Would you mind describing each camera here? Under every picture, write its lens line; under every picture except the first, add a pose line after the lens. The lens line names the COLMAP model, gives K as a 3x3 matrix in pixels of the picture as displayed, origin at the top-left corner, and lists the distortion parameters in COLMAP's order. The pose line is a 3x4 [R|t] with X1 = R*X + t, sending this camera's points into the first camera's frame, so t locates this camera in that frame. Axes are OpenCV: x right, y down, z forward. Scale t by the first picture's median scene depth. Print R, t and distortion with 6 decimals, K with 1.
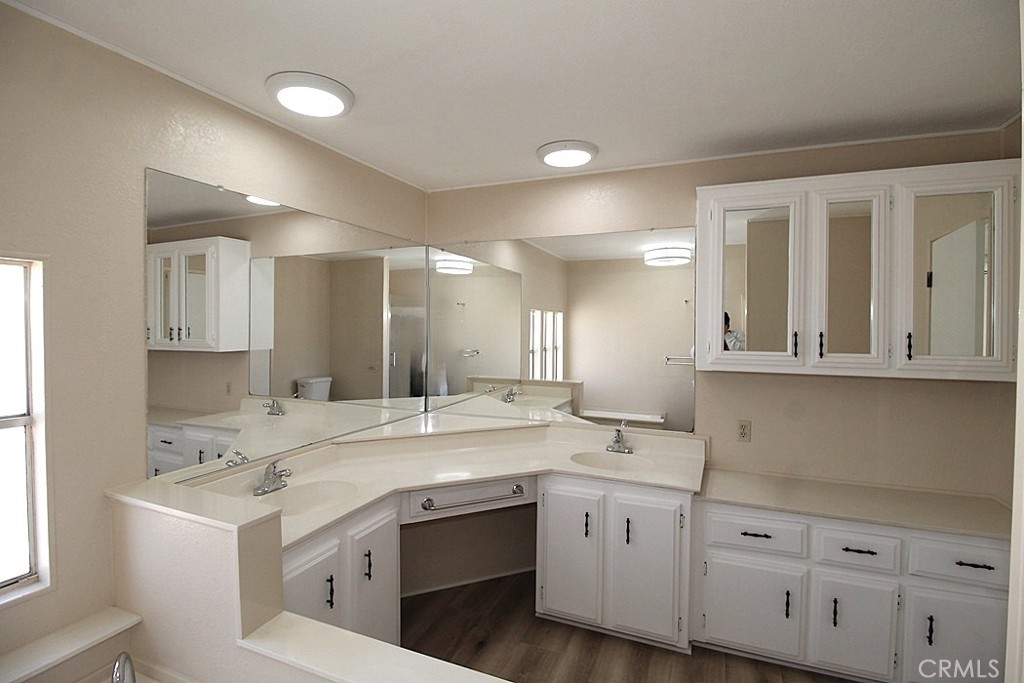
lens RADIAL K [[479.8, 0, 517.2], [0, 479.8, 334.2], [0, 0, 1]] dist [0.001703, -0.012132]
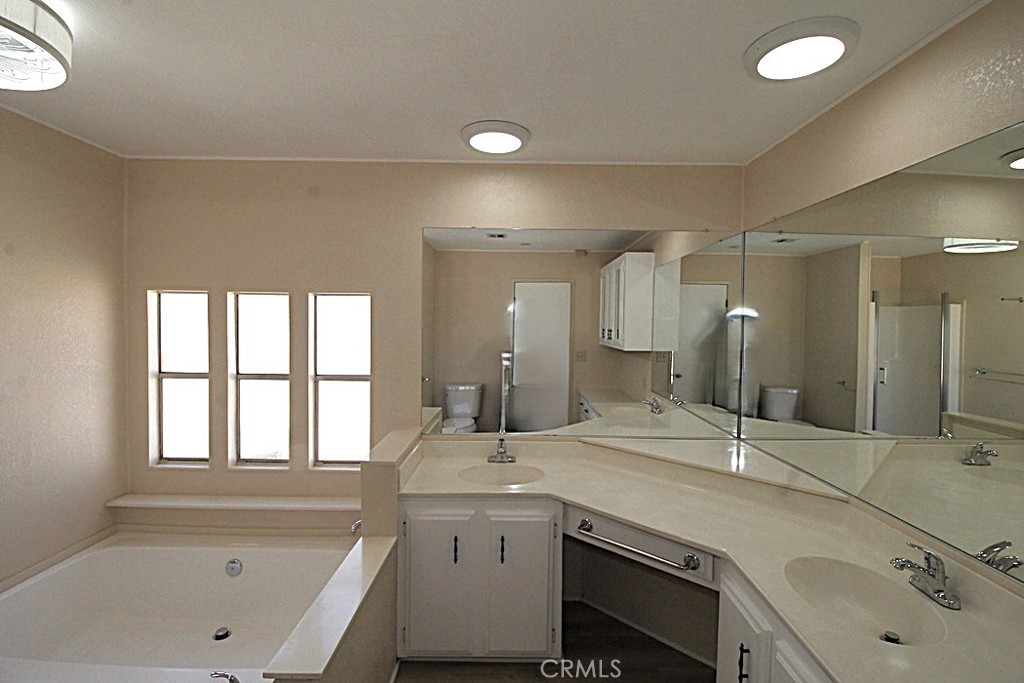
lens RADIAL K [[479.8, 0, 517.2], [0, 479.8, 334.2], [0, 0, 1]] dist [0.001703, -0.012132]
pose [[0.385908, 0.022511, -0.922263, 0.551719], [-0.024376, 0.999602, 0.014199, -0.020743], [0.922215, 0.017002, 0.386303, 0.468929]]
